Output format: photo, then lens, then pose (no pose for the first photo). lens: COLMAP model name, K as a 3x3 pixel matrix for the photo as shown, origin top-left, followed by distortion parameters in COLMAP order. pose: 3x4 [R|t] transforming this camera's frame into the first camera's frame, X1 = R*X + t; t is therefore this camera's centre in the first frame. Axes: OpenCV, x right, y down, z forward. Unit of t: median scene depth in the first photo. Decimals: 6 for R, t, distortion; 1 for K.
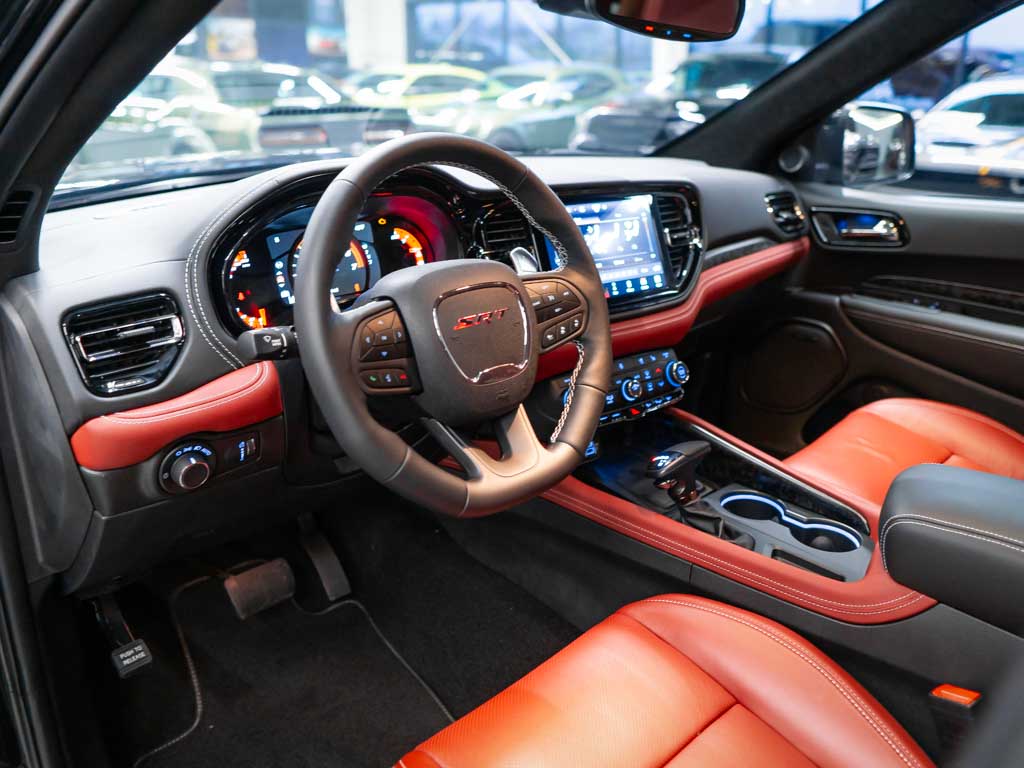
lens RADIAL K [[841.5, 0, 512.0], [0, 841.5, 384.0], [0, 0, 1]] dist [-0.004131, 0.002049]
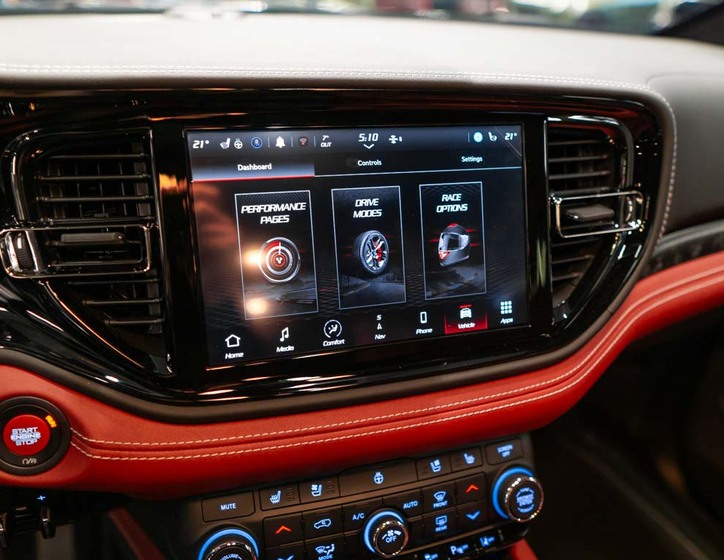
lens RADIAL K [[600.3, 0, 362.0], [0, 600.3, 280.0], [0, 0, 1]] dist [0.003893, 0.000634]
pose [[0.930347, 0.204073, -0.304646, 0.209667], [-0.162340, 0.974194, 0.156819, -0.190083], [0.328787, -0.096440, 0.939467, 0.711771]]
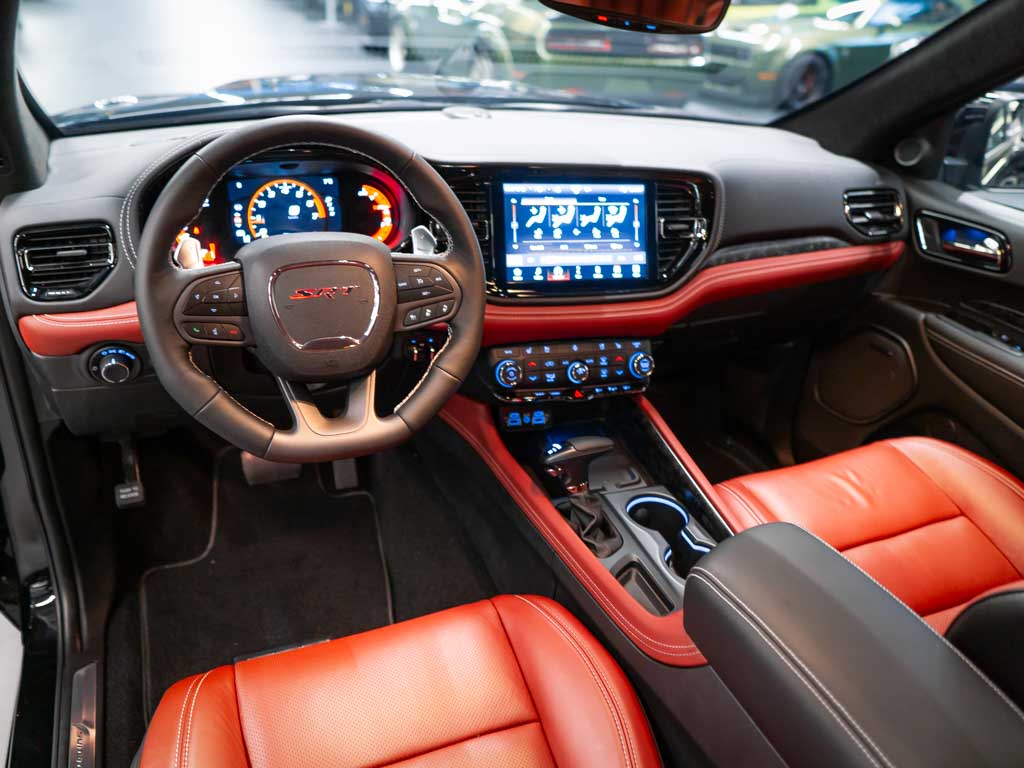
lens RADIAL K [[797.5, 0, 512.0], [0, 797.5, 384.0], [0, 0, 1]] dist [-0.005228, -0.002390]
pose [[0.925334, 0.222976, -0.306656, 0.379748], [-0.183643, 0.971168, 0.152014, -0.116079], [0.331710, -0.084349, 0.939603, 0.060955]]
